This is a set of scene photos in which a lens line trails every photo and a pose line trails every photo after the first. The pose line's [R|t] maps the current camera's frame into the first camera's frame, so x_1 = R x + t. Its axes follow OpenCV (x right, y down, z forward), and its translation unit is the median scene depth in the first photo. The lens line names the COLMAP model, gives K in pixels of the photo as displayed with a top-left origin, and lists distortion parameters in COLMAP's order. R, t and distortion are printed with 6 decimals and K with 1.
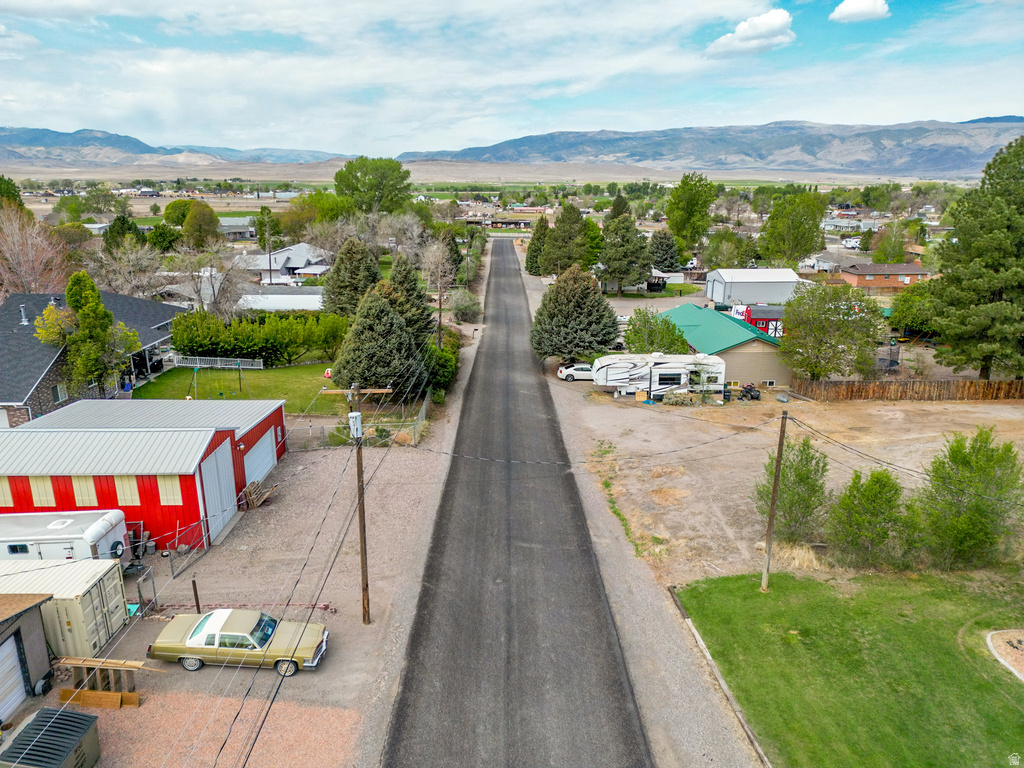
lens RADIAL K [[710.1, 0, 512.0], [0, 710.1, 384.0], [0, 0, 1]] dist [0.072589, -0.060398]
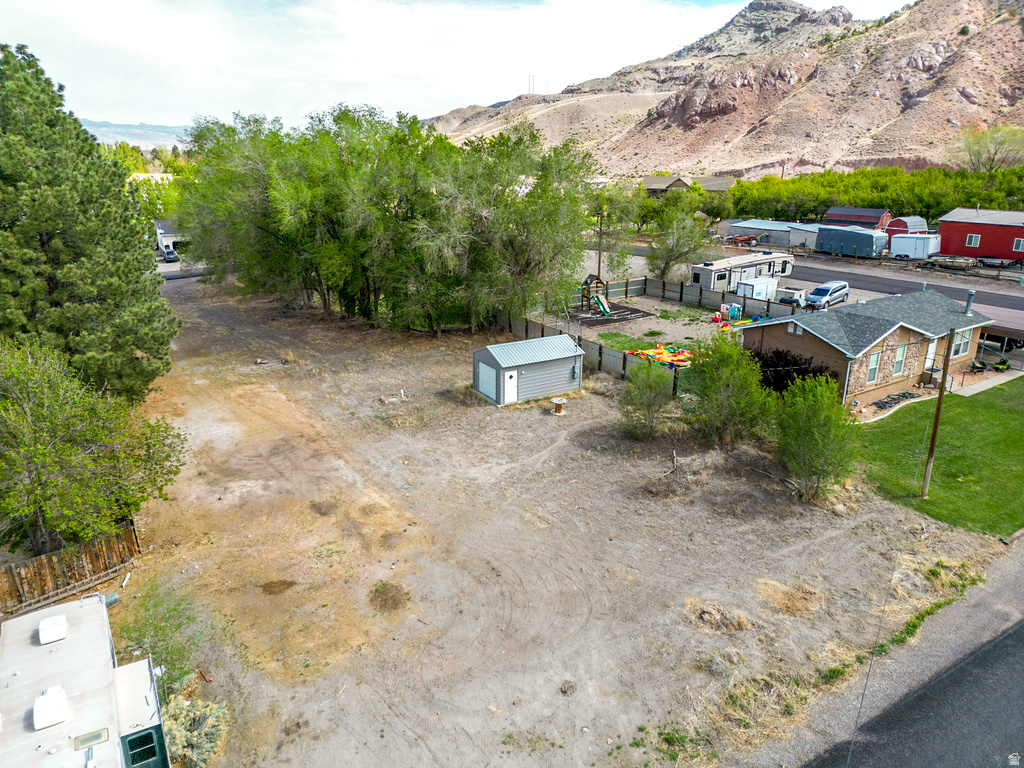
lens RADIAL K [[710.1, 0, 512.0], [0, 710.1, 384.0], [0, 0, 1]] dist [0.072589, -0.060398]
pose [[-0.503104, -0.266294, 0.822177, -0.094955], [0.240351, 0.870699, 0.429085, -0.240613], [-0.830131, 0.413485, -0.374048, 0.927077]]
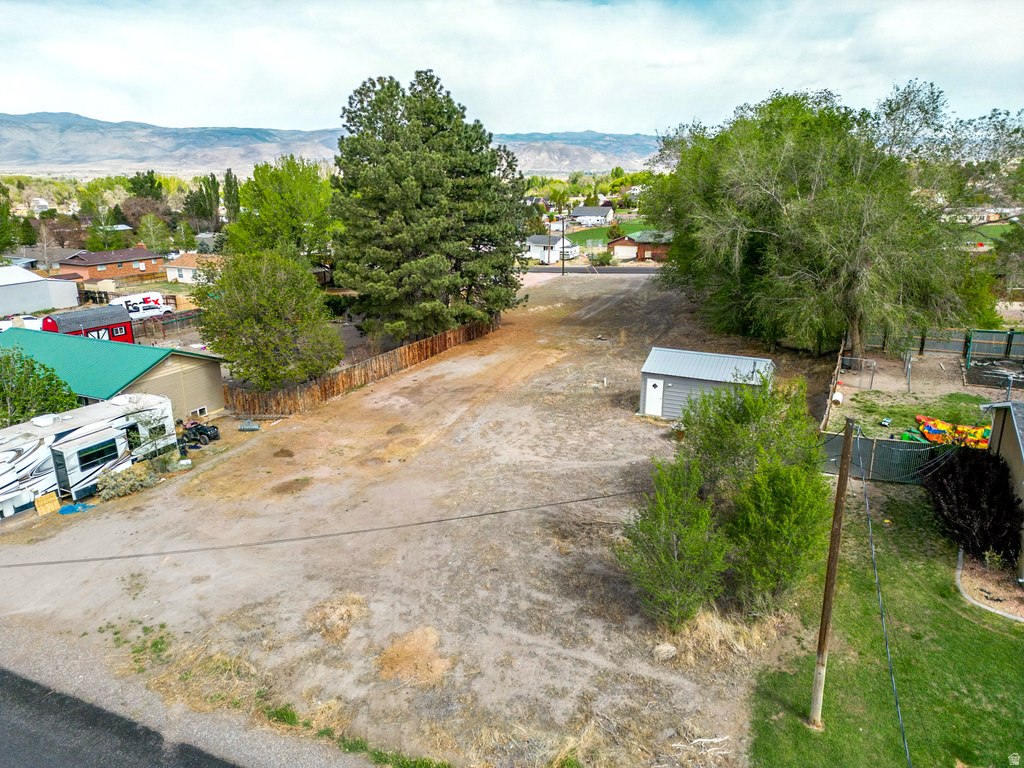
lens RADIAL K [[710.1, 0, 512.0], [0, 710.1, 384.0], [0, 0, 1]] dist [0.072589, -0.060398]
pose [[0.457334, -0.256312, 0.851557, -0.094070], [0.250261, 0.955960, 0.153333, -0.064154], [-0.853355, 0.142987, 0.501337, 0.437752]]
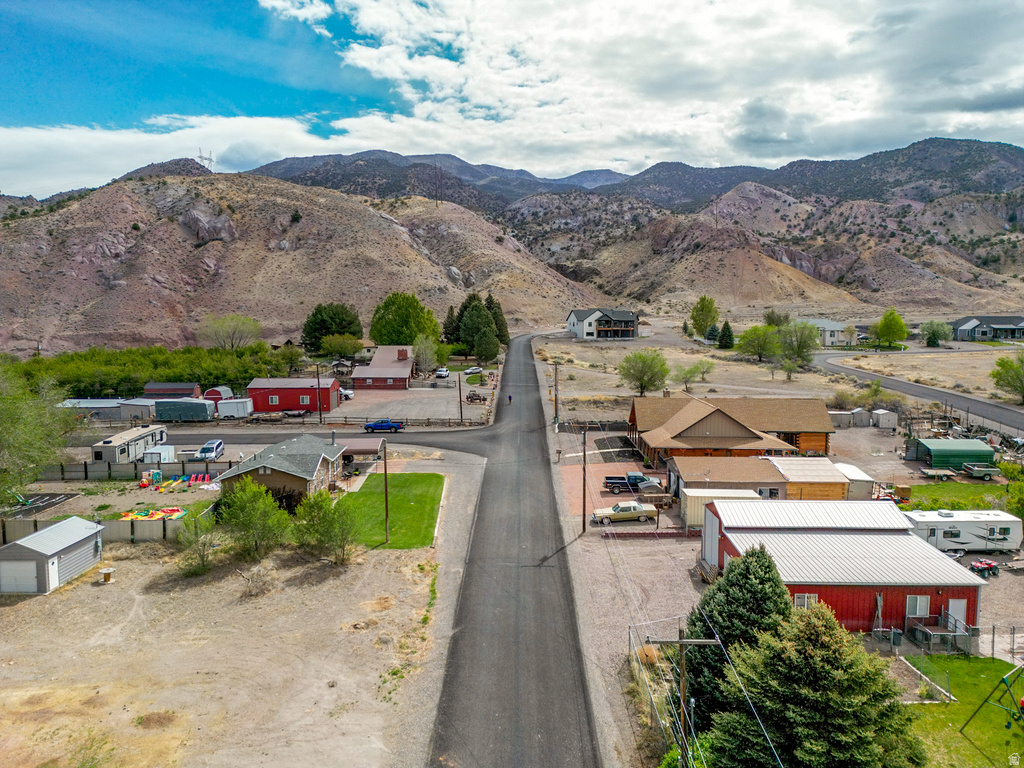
lens RADIAL K [[710.1, 0, 512.0], [0, 710.1, 384.0], [0, 0, 1]] dist [0.072589, -0.060398]
pose [[-0.999787, 0.000275, 0.020656, -0.012907], [0.007793, 0.931059, 0.364786, -0.405500], [-0.019132, 0.364869, -0.930862, 1.314735]]
